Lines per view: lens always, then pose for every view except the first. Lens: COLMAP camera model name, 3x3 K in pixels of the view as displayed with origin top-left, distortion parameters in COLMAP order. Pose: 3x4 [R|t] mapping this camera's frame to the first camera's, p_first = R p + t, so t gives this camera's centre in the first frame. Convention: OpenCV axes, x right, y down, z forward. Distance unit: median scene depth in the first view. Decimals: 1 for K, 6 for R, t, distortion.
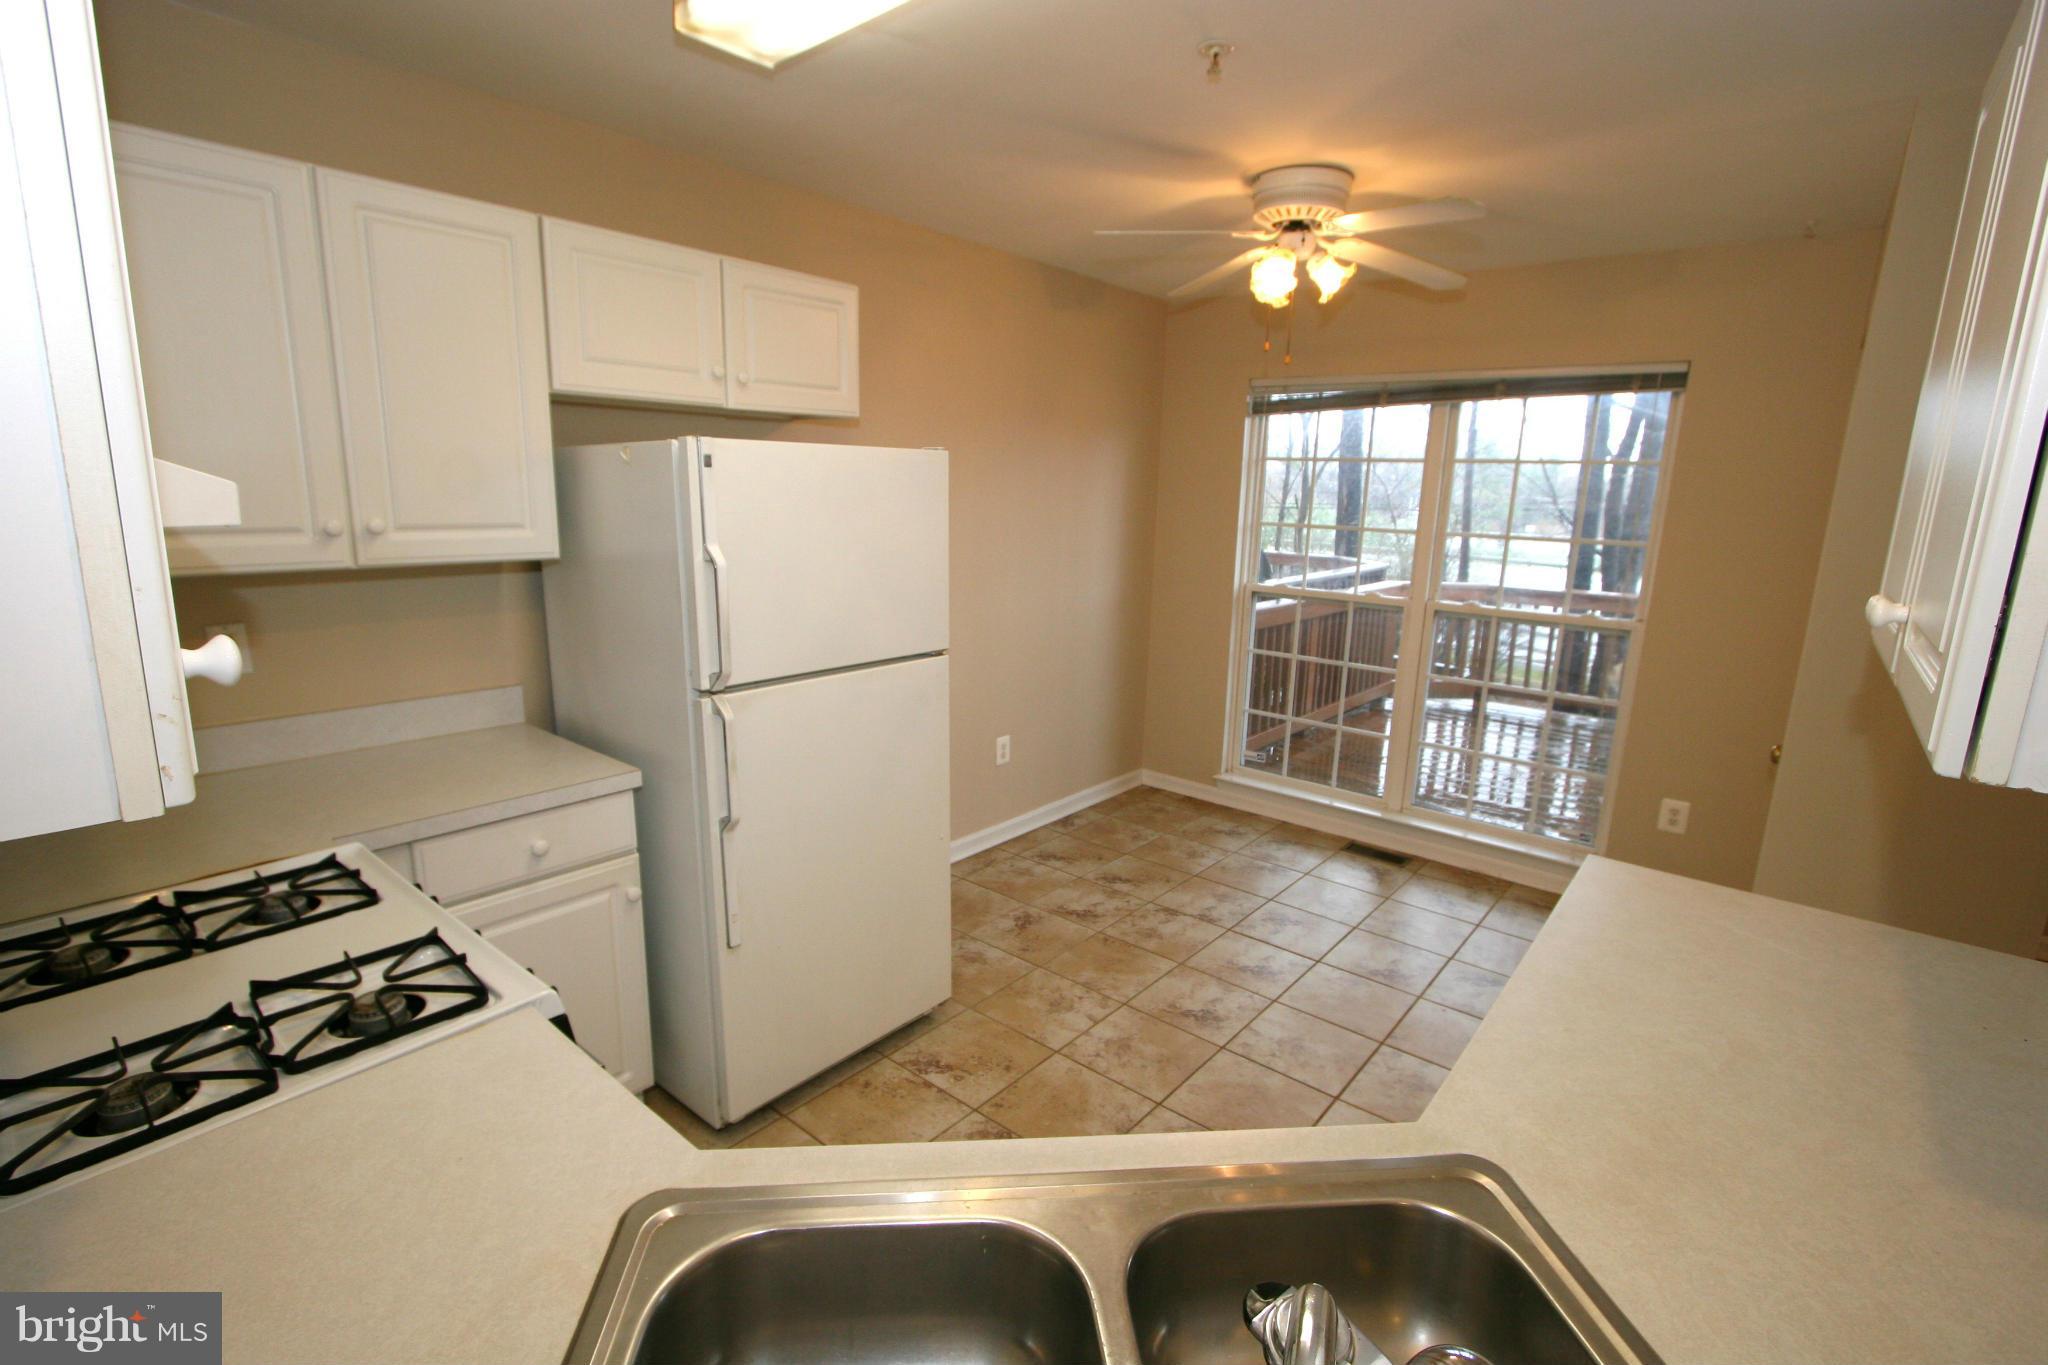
lens RADIAL K [[931.2, 0, 1034.0], [0, 931.2, 681.8], [0, 0, 1]] dist [-0.014554, 0.001082]
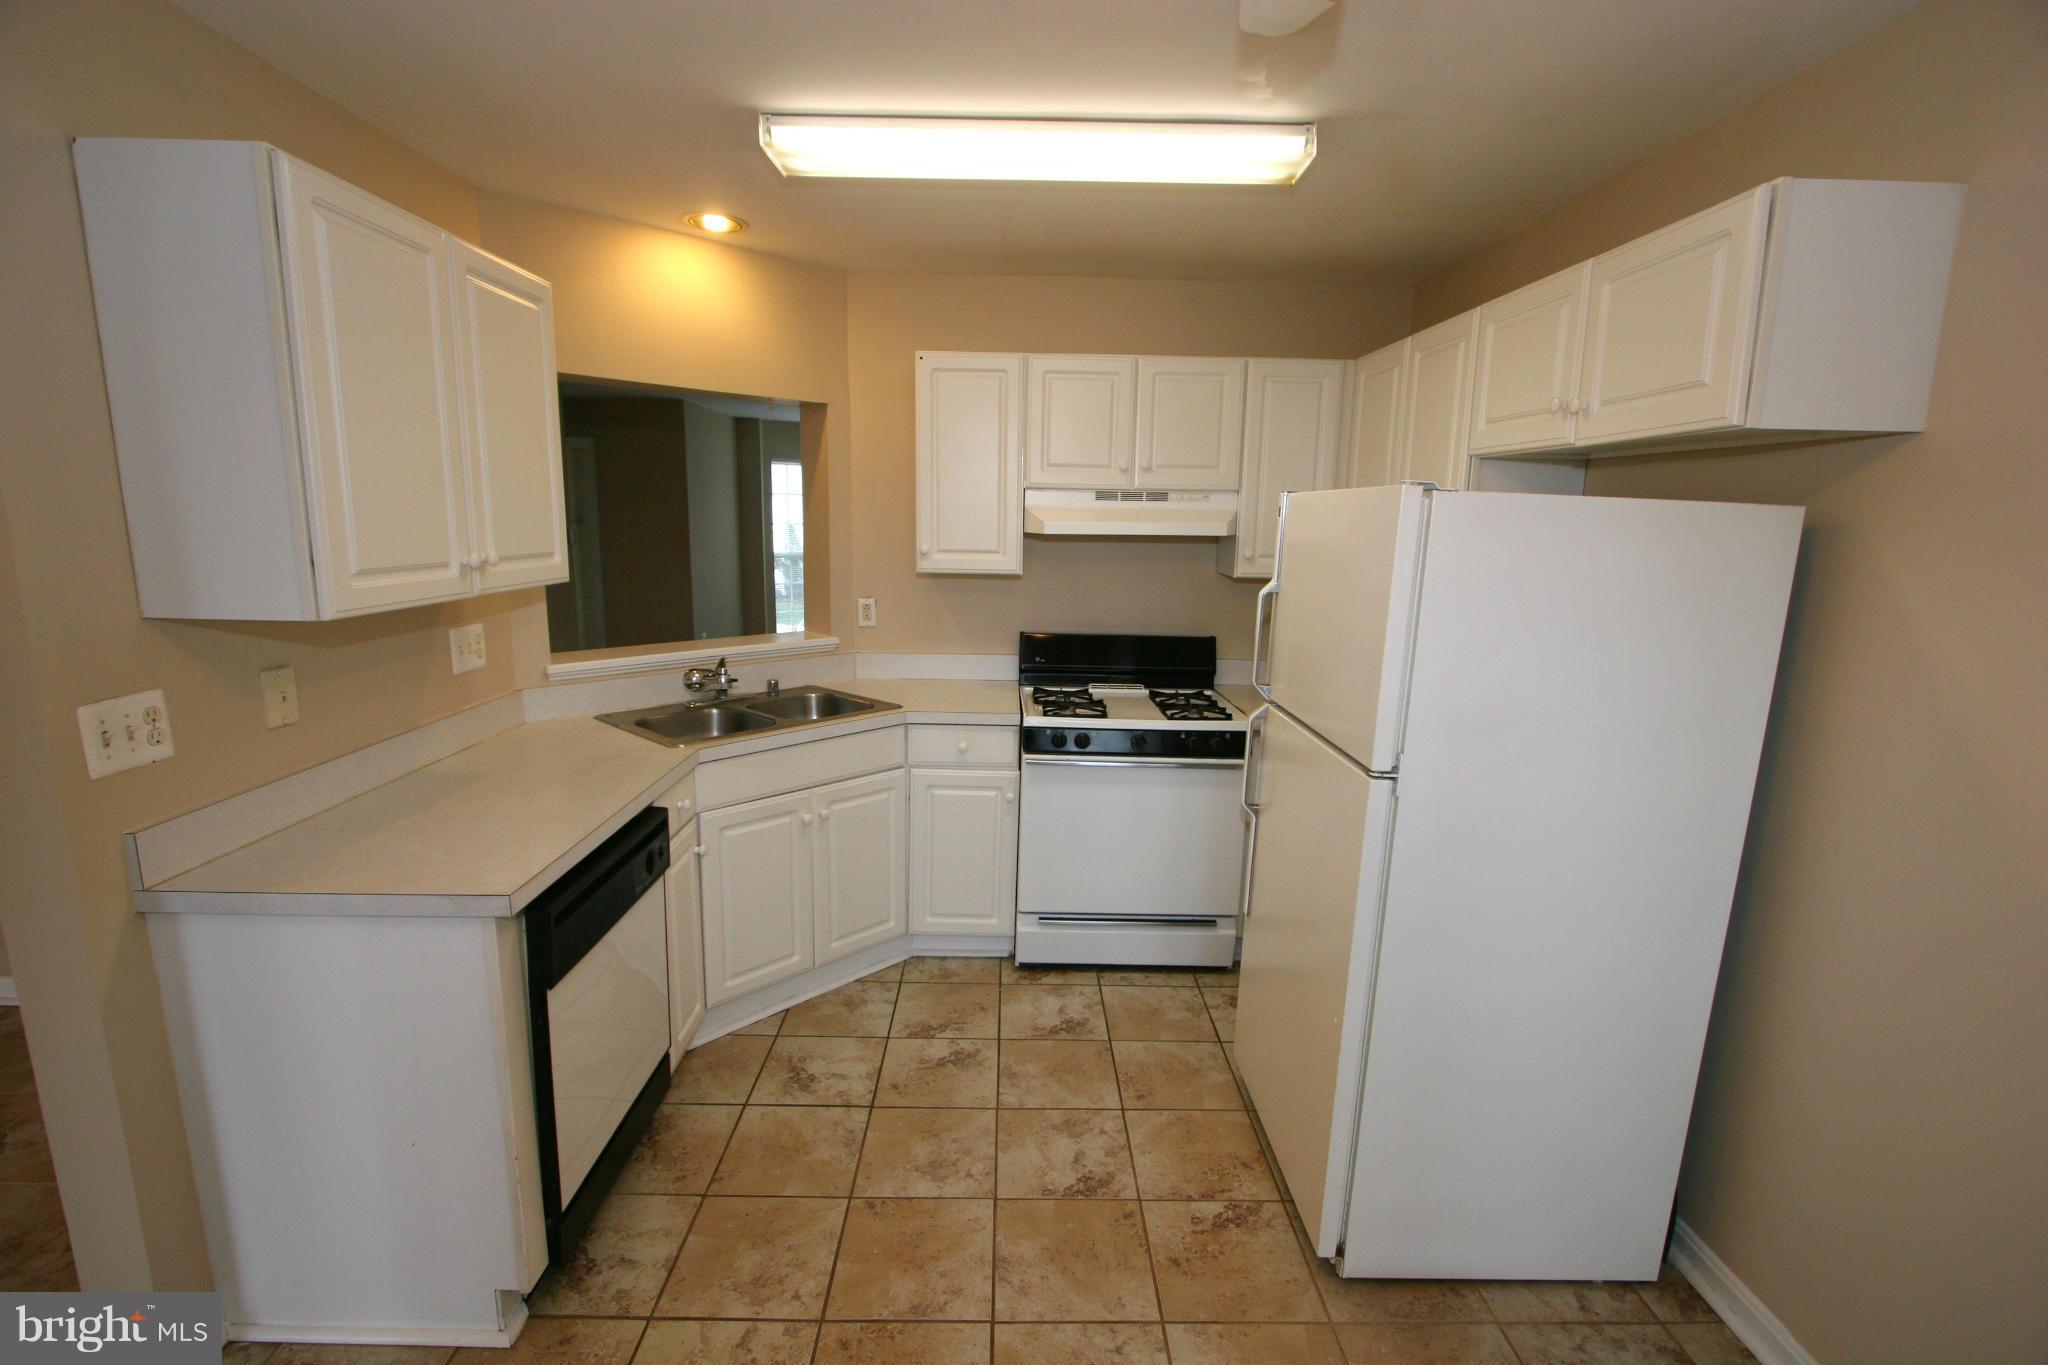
lens RADIAL K [[931.2, 0, 1024.1], [0, 931.2, 688.9], [0, 0, 1]] dist [-0.014554, 0.001082]
pose [[-0.758136, 0.077945, -0.647422, 0.327554], [-0.177454, 0.930702, 0.319850, -0.160290], [0.627488, 0.357377, -0.691767, 0.784526]]
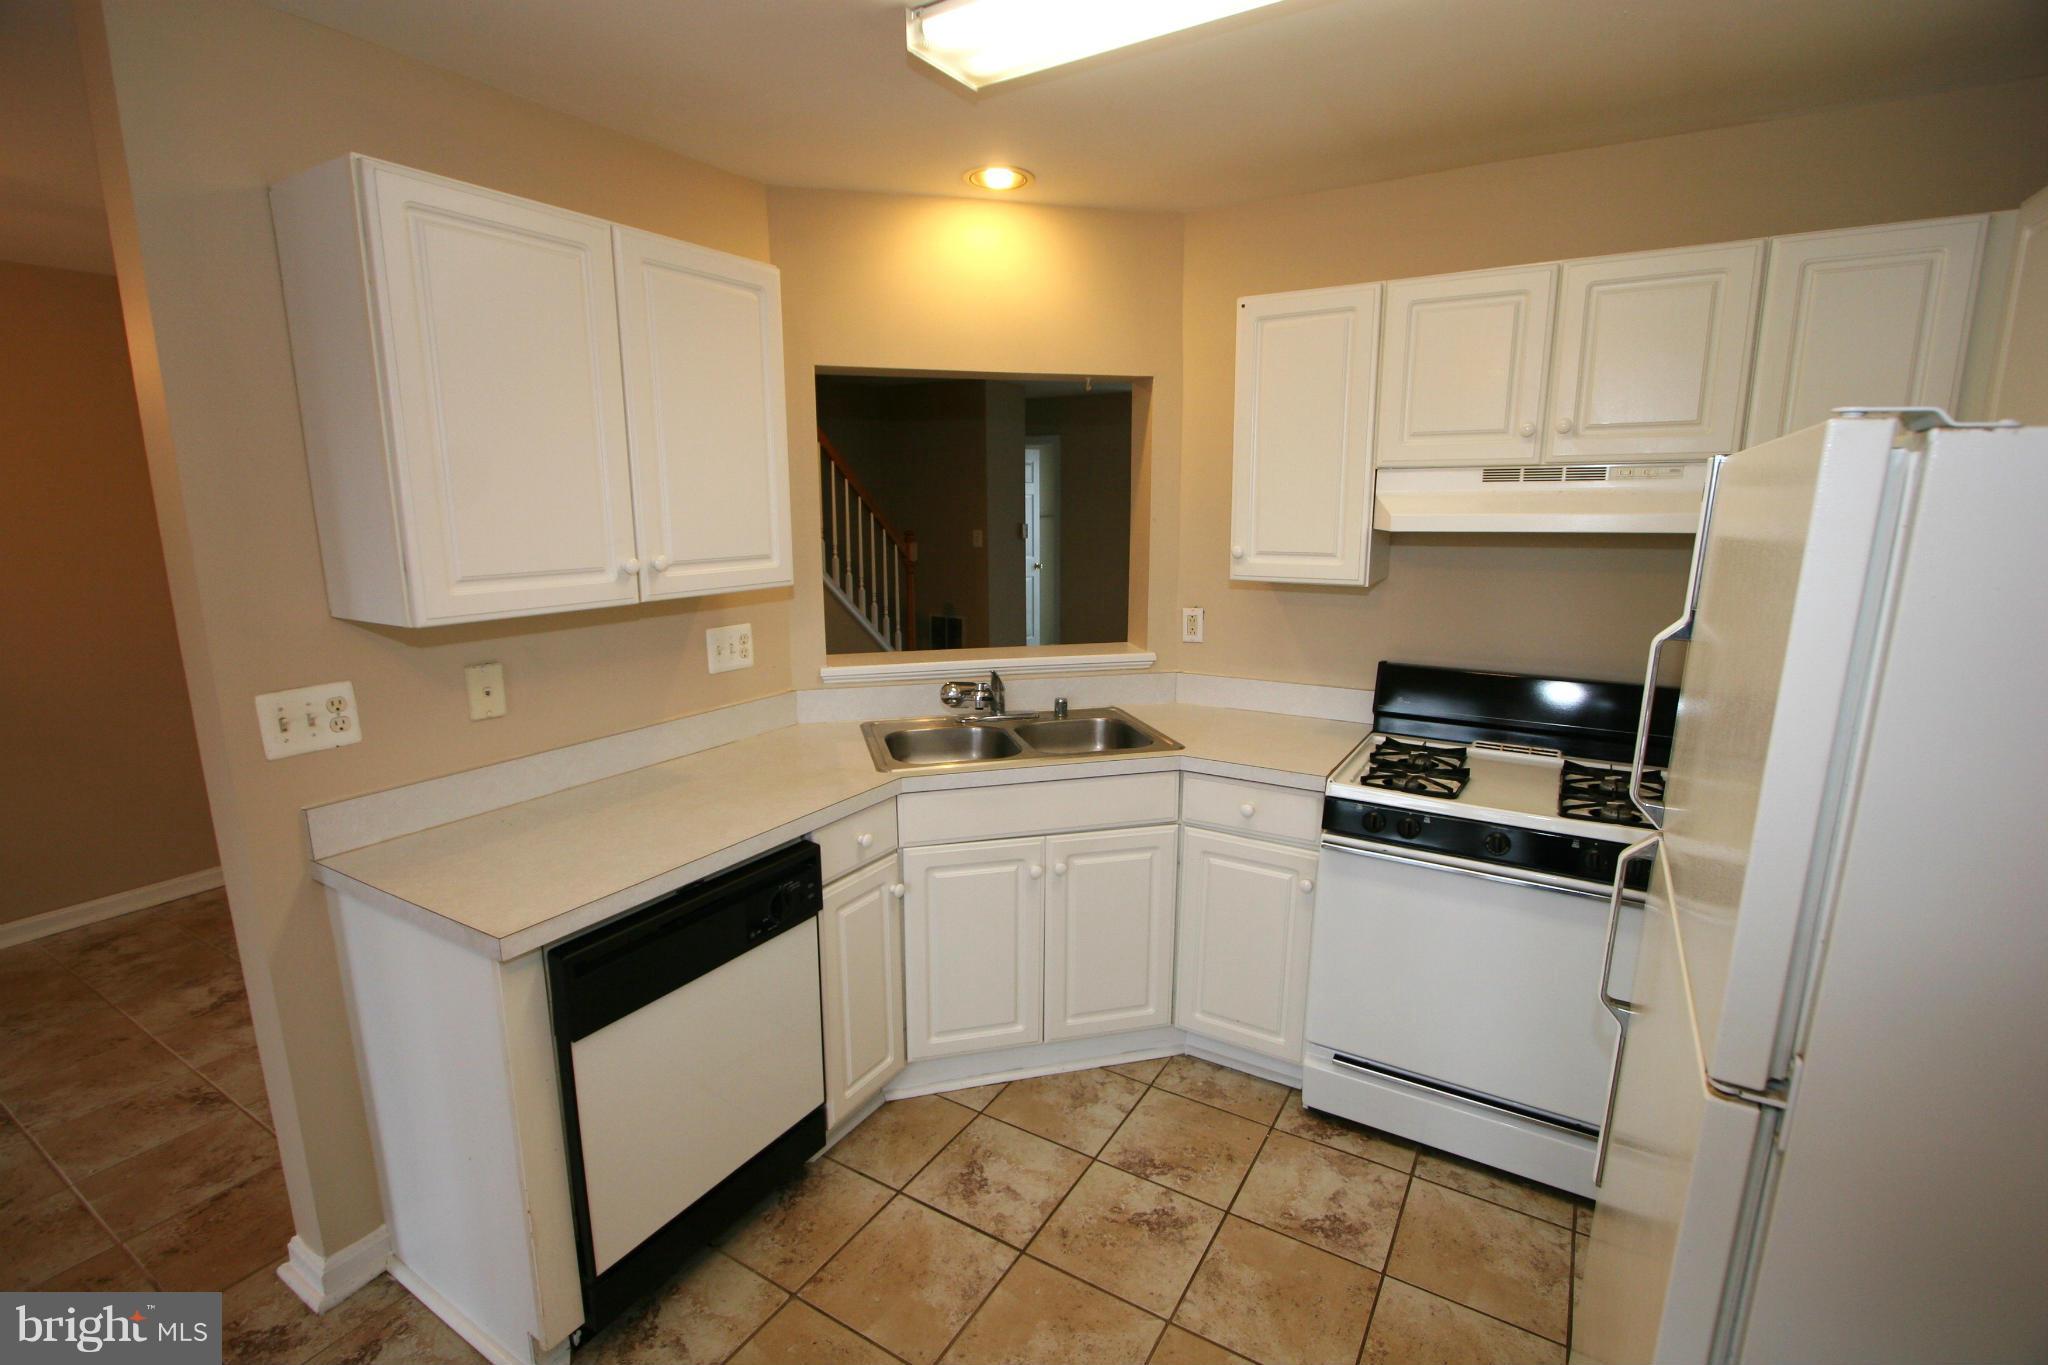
lens RADIAL K [[931.2, 0, 1027.2], [0, 931.2, 687.0], [0, 0, 1]] dist [-0.014554, 0.001082]
pose [[-0.988595, 0.004294, -0.150539, 0.104210], [-0.055779, 0.918062, 0.392492, -0.155694], [0.139890, 0.396413, -0.907352, 0.723645]]
